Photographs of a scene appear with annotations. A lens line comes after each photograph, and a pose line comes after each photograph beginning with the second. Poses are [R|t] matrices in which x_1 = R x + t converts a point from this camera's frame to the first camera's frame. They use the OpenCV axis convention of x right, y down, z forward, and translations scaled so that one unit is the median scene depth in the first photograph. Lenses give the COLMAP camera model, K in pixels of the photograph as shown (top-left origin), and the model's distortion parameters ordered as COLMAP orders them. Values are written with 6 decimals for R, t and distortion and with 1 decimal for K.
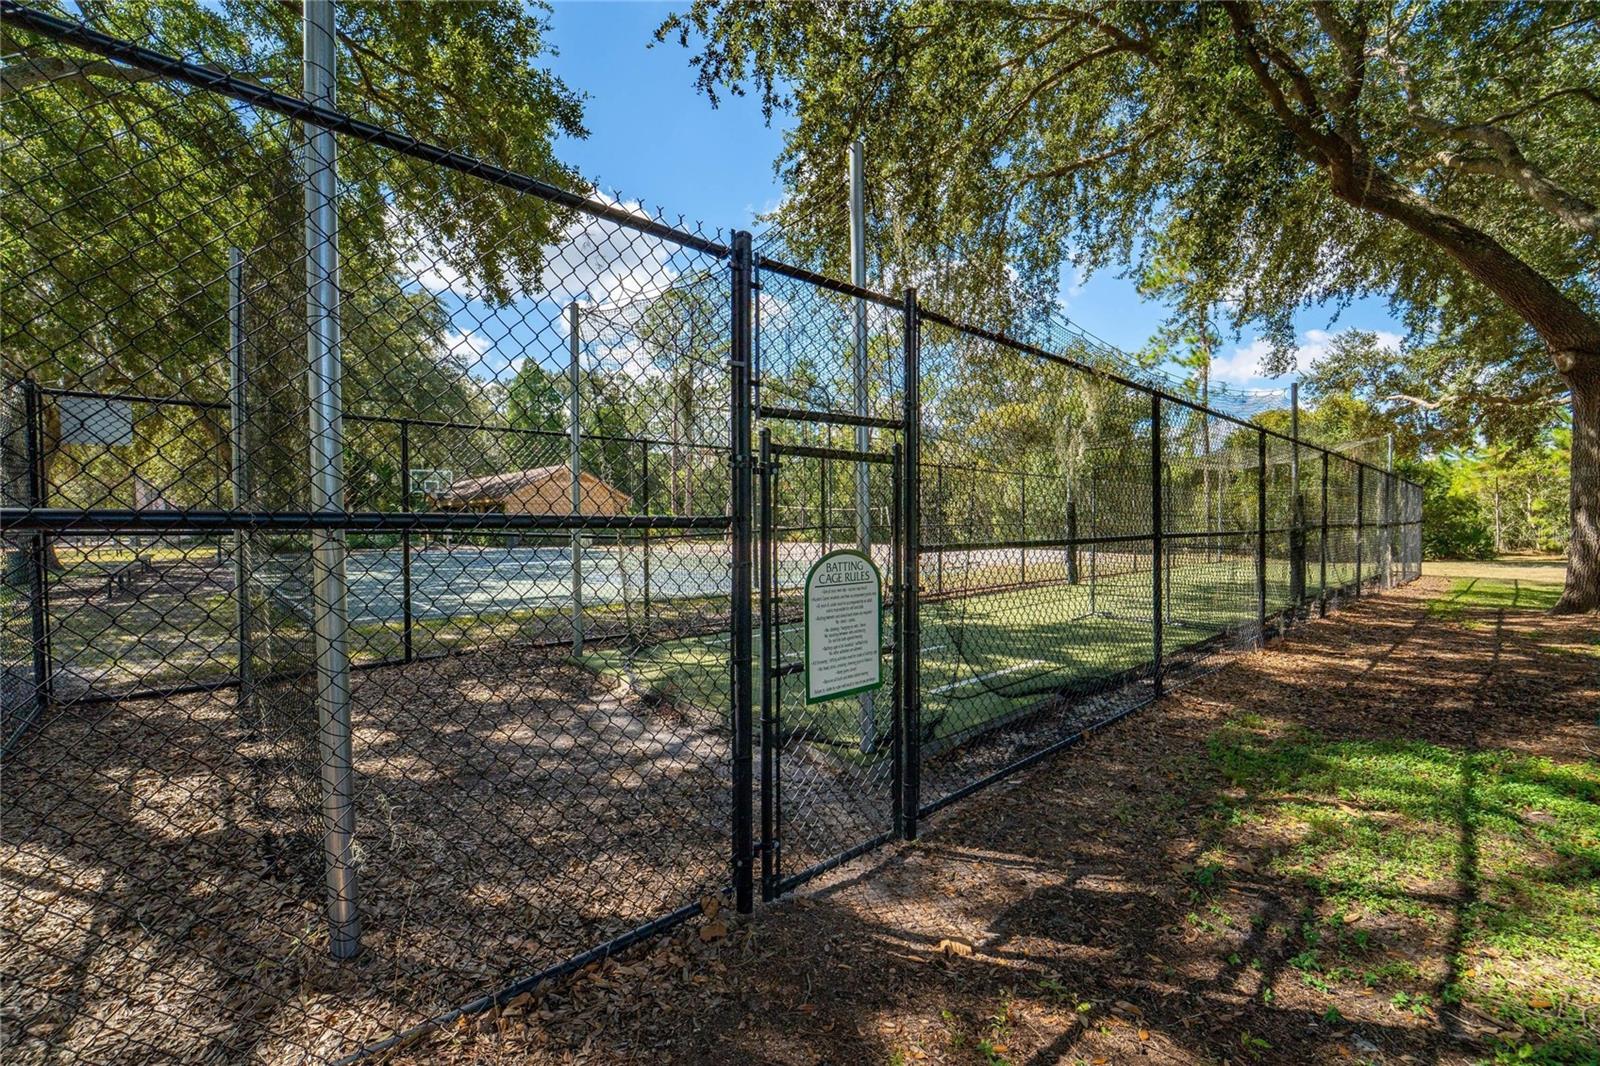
lens RADIAL K [[669.7, 0, 800.0], [0, 669.7, 533.0], [0, 0, 1]] dist [-0.009929, -0.000221]
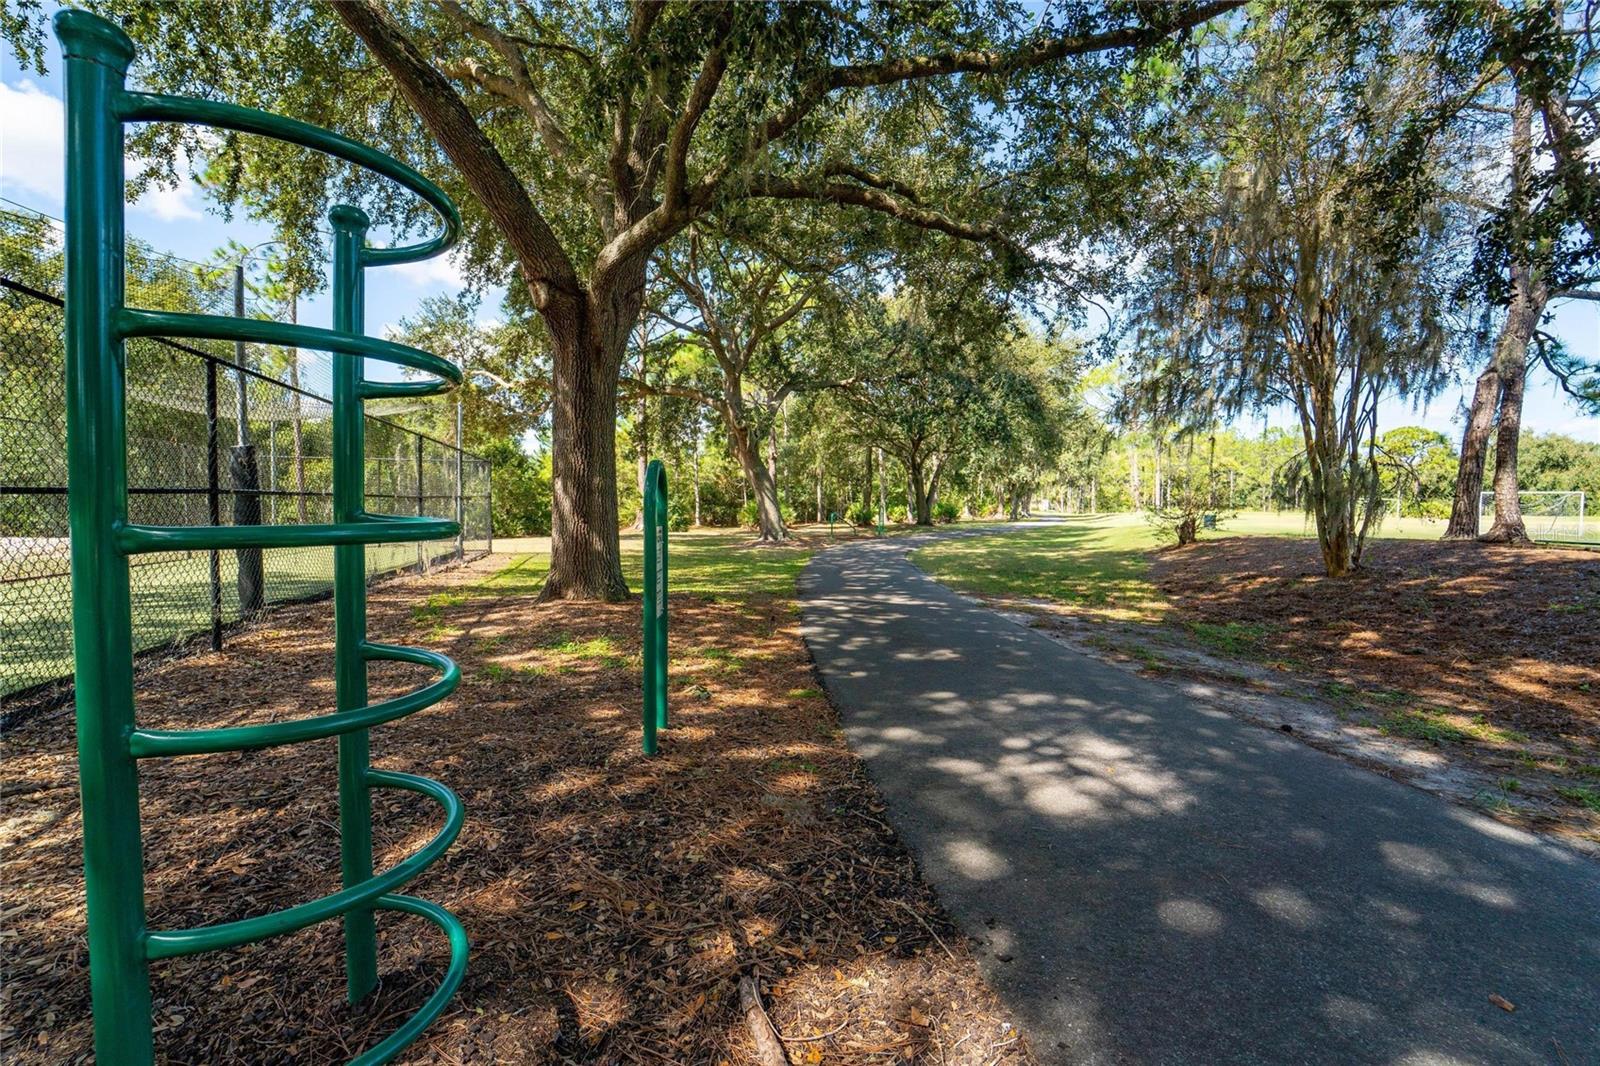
lens RADIAL K [[669.7, 0, 800.0], [0, 669.7, 533.0], [0, 0, 1]] dist [-0.009929, -0.000221]
pose [[0.445824, -0.033773, 0.894483, 0.241287], [0.008762, 0.999405, 0.033367, 0.005098], [-0.895078, -0.007038, 0.445854, 0.147463]]
